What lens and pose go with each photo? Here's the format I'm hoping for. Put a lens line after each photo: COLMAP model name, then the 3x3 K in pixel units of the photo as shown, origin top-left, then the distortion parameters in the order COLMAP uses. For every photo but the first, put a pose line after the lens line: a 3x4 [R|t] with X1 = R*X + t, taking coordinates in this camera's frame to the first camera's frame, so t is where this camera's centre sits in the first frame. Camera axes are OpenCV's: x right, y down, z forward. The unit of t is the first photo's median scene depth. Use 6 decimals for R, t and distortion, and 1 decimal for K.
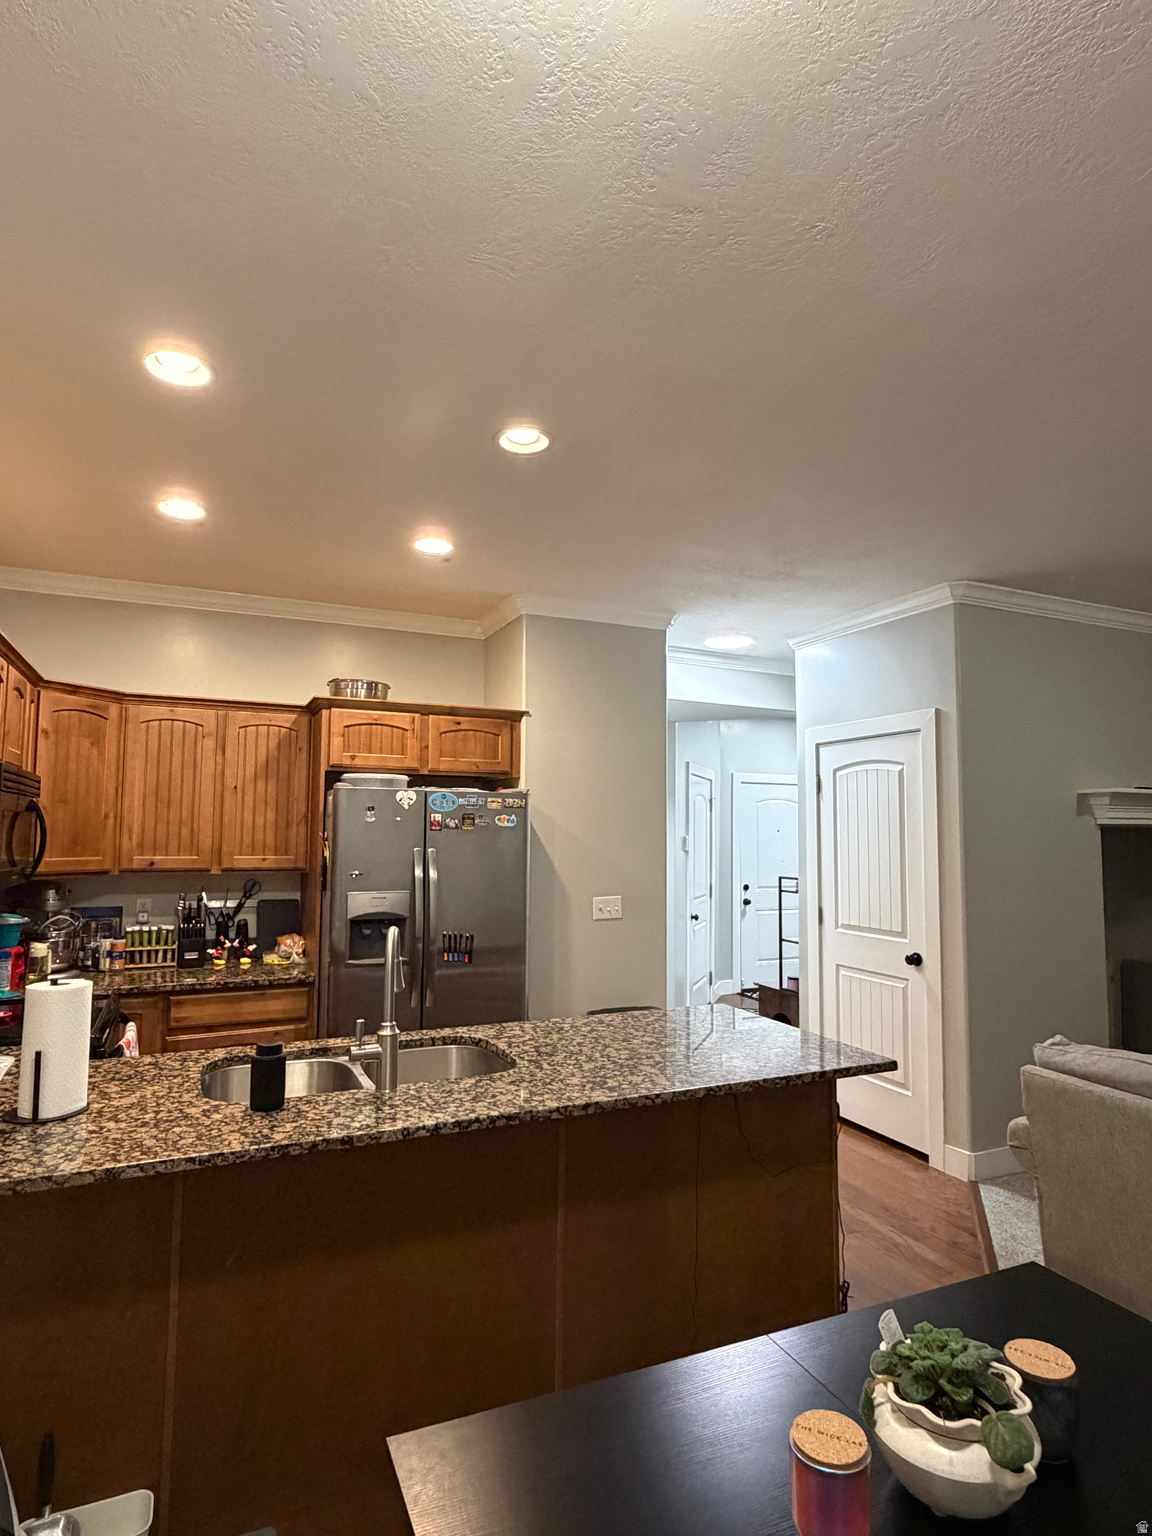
lens RADIAL K [[854.3, 0, 575.1], [0, 854.3, 774.3], [0, 0, 1]] dist [-0.003897, -0.000238]
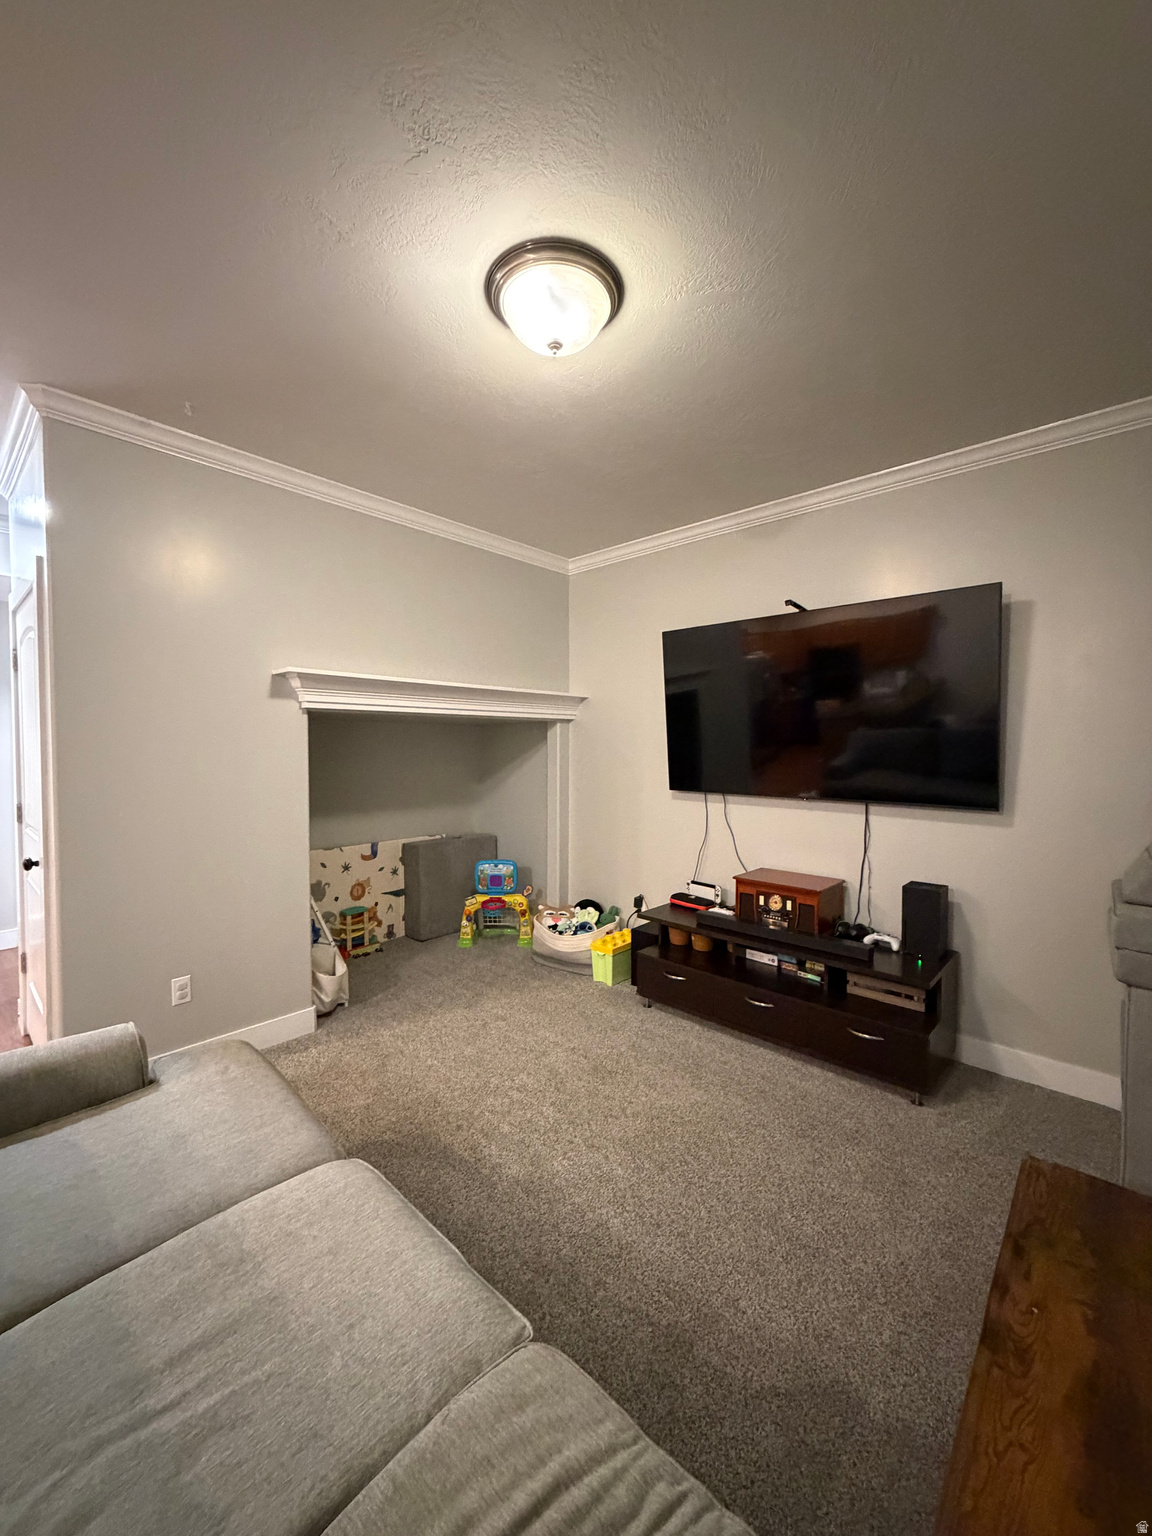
lens RADIAL K [[609.4, 0, 579.4], [0, 609.4, 766.3], [0, 0, 1]] dist [-0.001734, 0.000561]
pose [[0.919088, -0.017089, 0.393680, 0.695320], [-0.024750, 0.994583, 0.100955, 0.051530], [-0.393273, -0.102530, 0.913687, 0.271535]]
